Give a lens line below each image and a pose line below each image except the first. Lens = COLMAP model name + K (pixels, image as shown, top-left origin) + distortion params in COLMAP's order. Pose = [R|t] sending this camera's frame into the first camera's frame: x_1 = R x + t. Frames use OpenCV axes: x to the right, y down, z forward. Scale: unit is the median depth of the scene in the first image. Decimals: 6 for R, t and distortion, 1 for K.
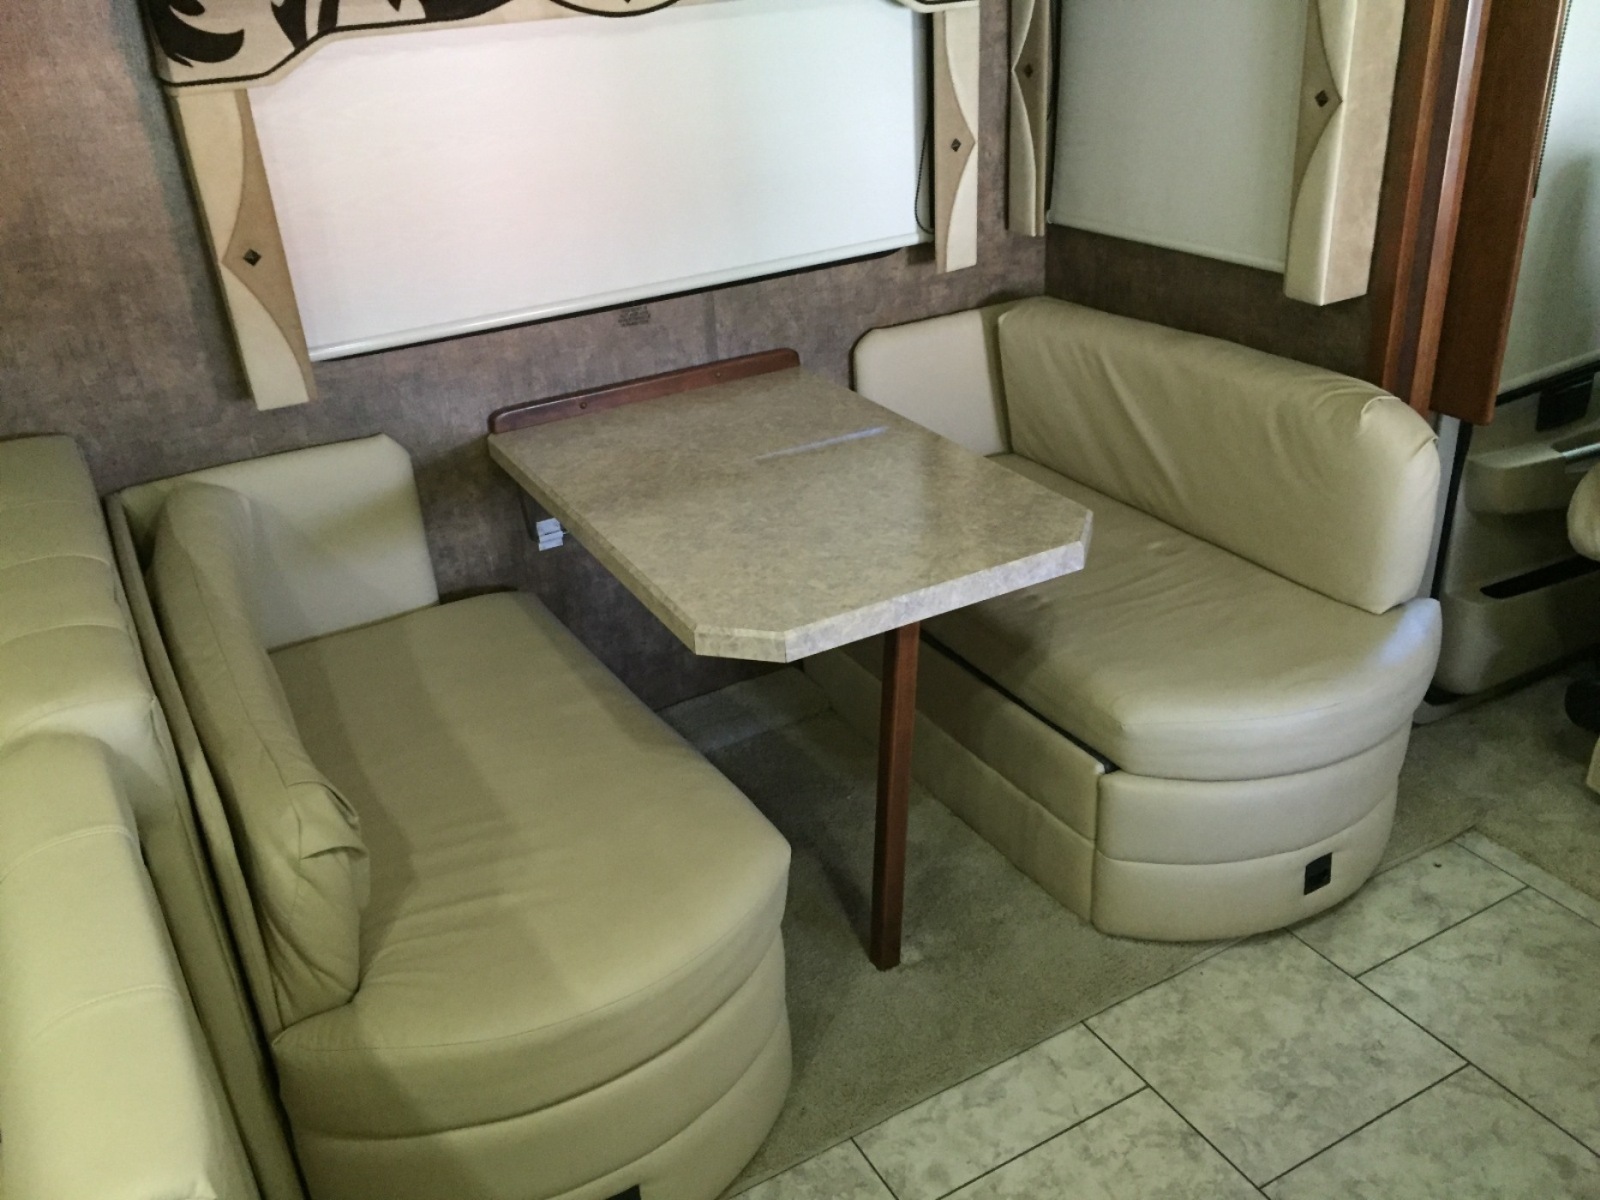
lens RADIAL K [[1362.5, 0, 800.0], [0, 1362.5, 600.0], [0, 0, 1]] dist [0.087474, -0.139524]
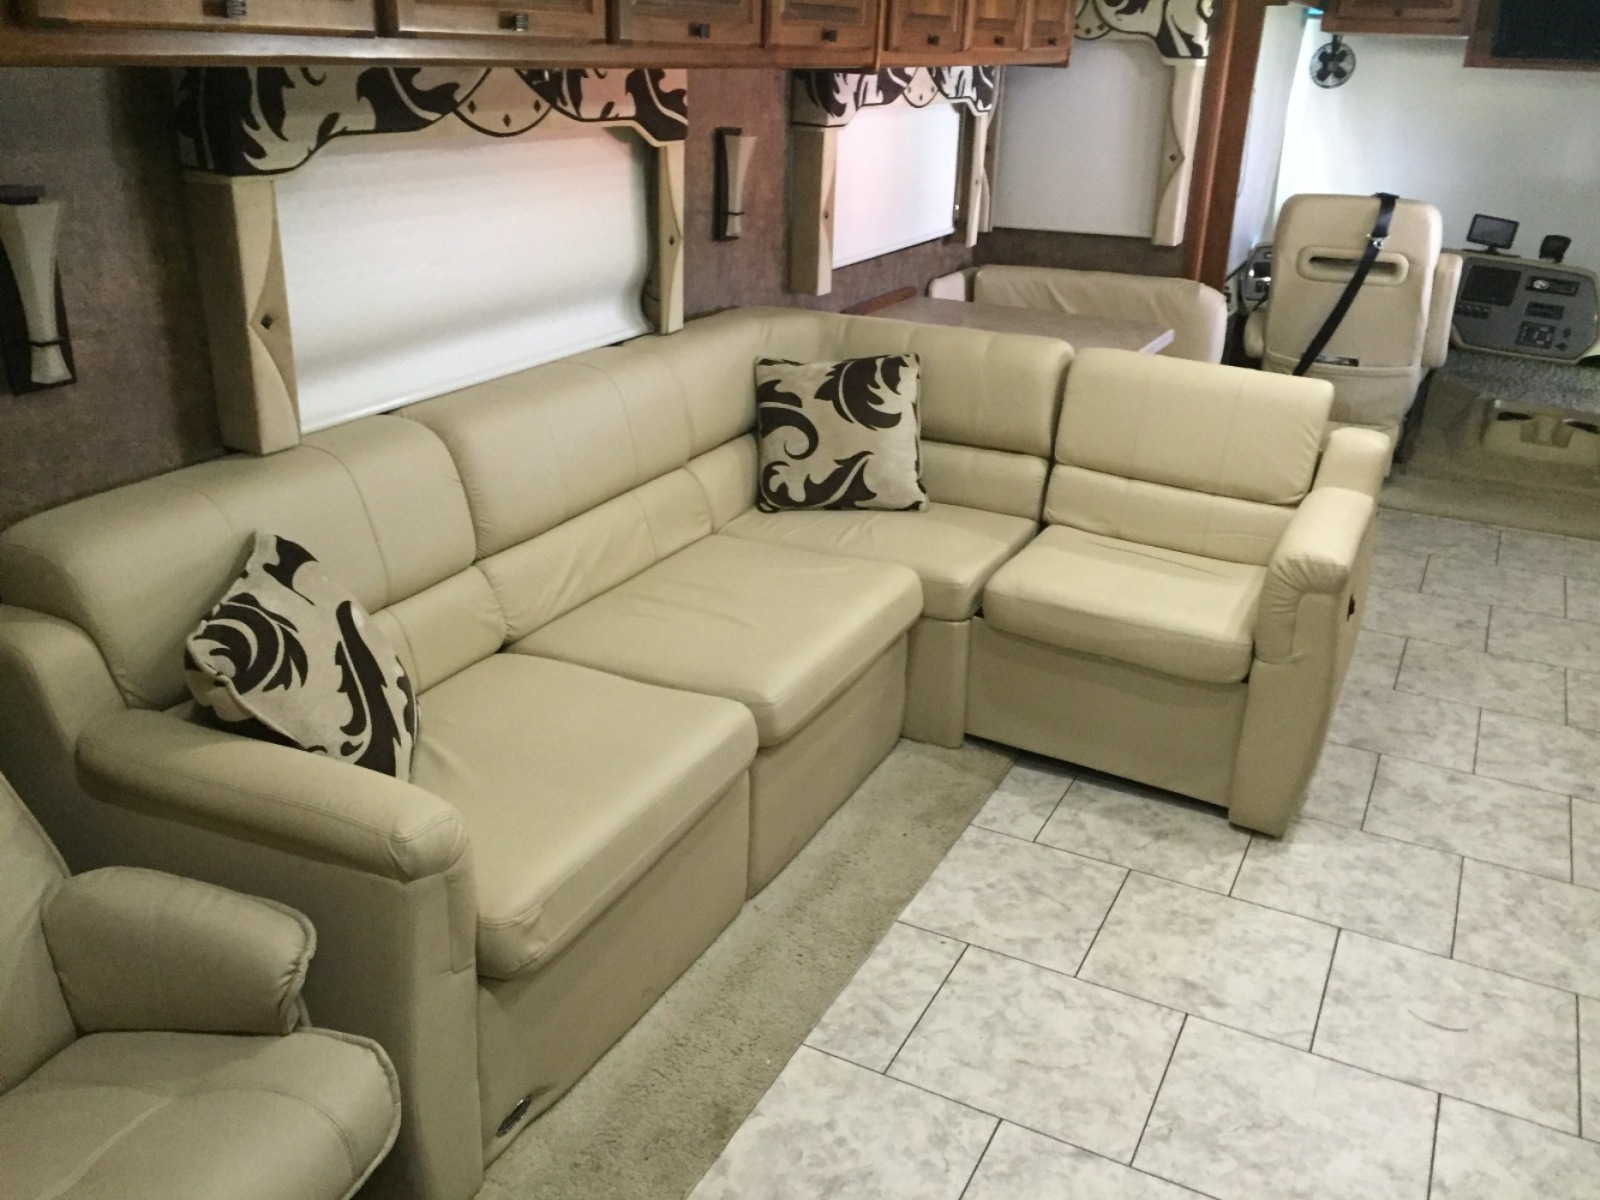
lens RADIAL K [[1362.5, 0, 800.0], [0, 1362.5, 600.0], [0, 0, 1]] dist [0.087474, -0.139524]
pose [[0.836606, -0.120649, 0.534354, -1.228489], [0.178533, 0.982238, -0.057744, 0.332414], [-0.517896, 0.143709, 0.843286, -0.464322]]
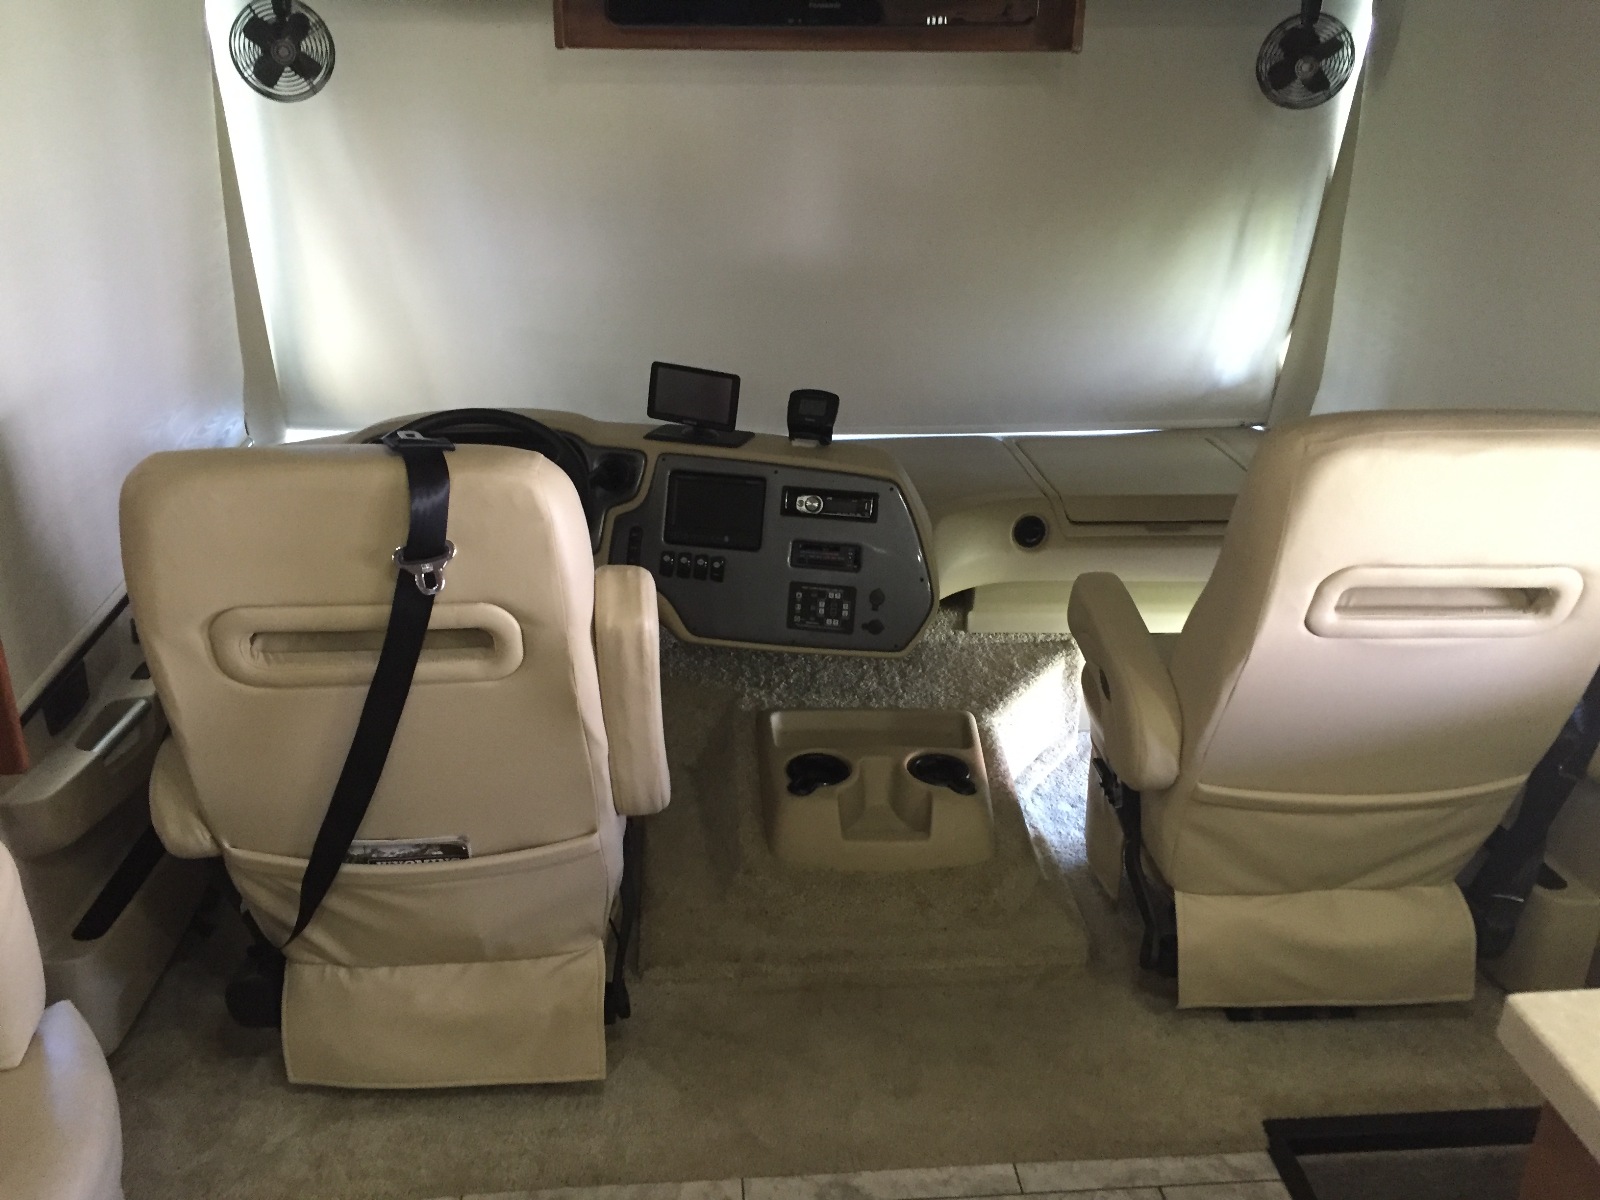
lens RADIAL K [[1362.5, 0, 800.0], [0, 1362.5, 600.0], [0, 0, 1]] dist [0.087474, -0.139524]
pose [[0.426776, -0.282245, 0.859186, 0.033767], [0.387932, 0.915339, 0.107997, -0.111868], [-0.816928, 0.287215, 0.500136, 0.190704]]
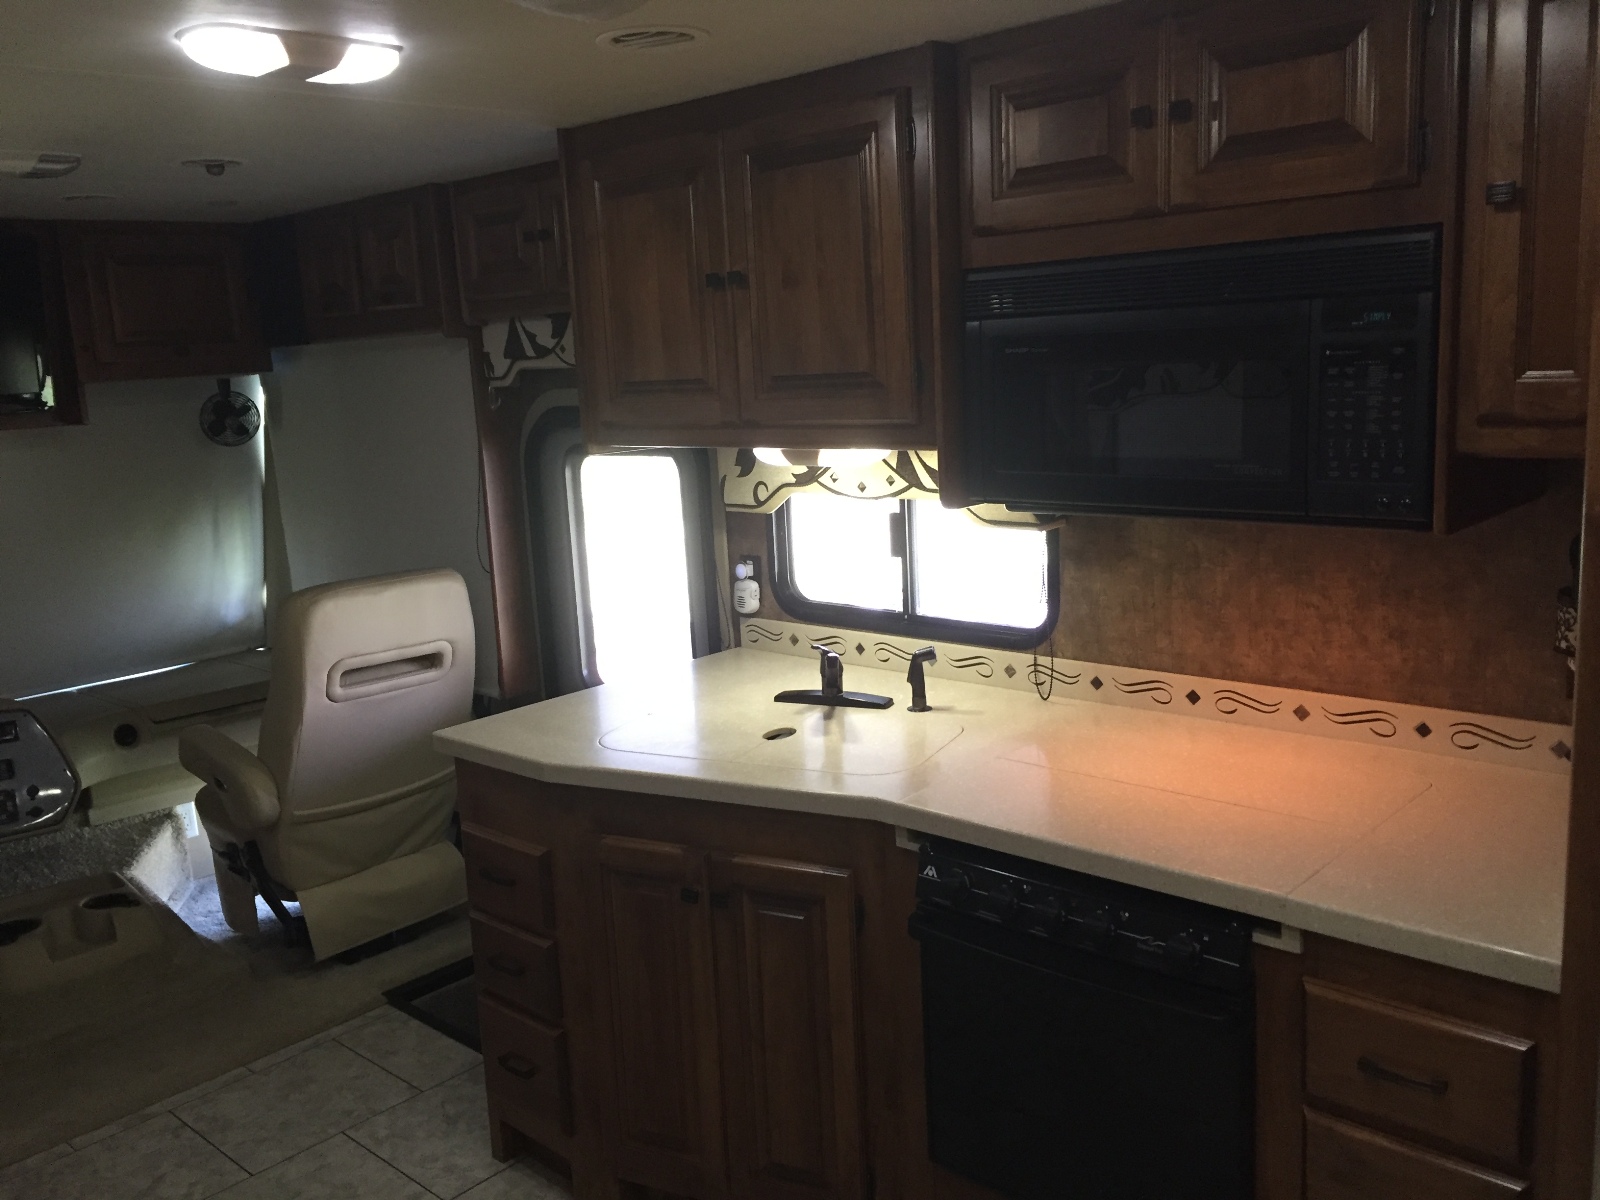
lens RADIAL K [[1362.5, 0, 800.0], [0, 1362.5, 600.0], [0, 0, 1]] dist [0.087474, -0.139524]
pose [[-0.299710, -0.093485, 0.949439, -0.670960], [0.503436, 0.829849, 0.240629, -0.092189], [-0.810386, 0.550101, -0.201650, 0.179759]]
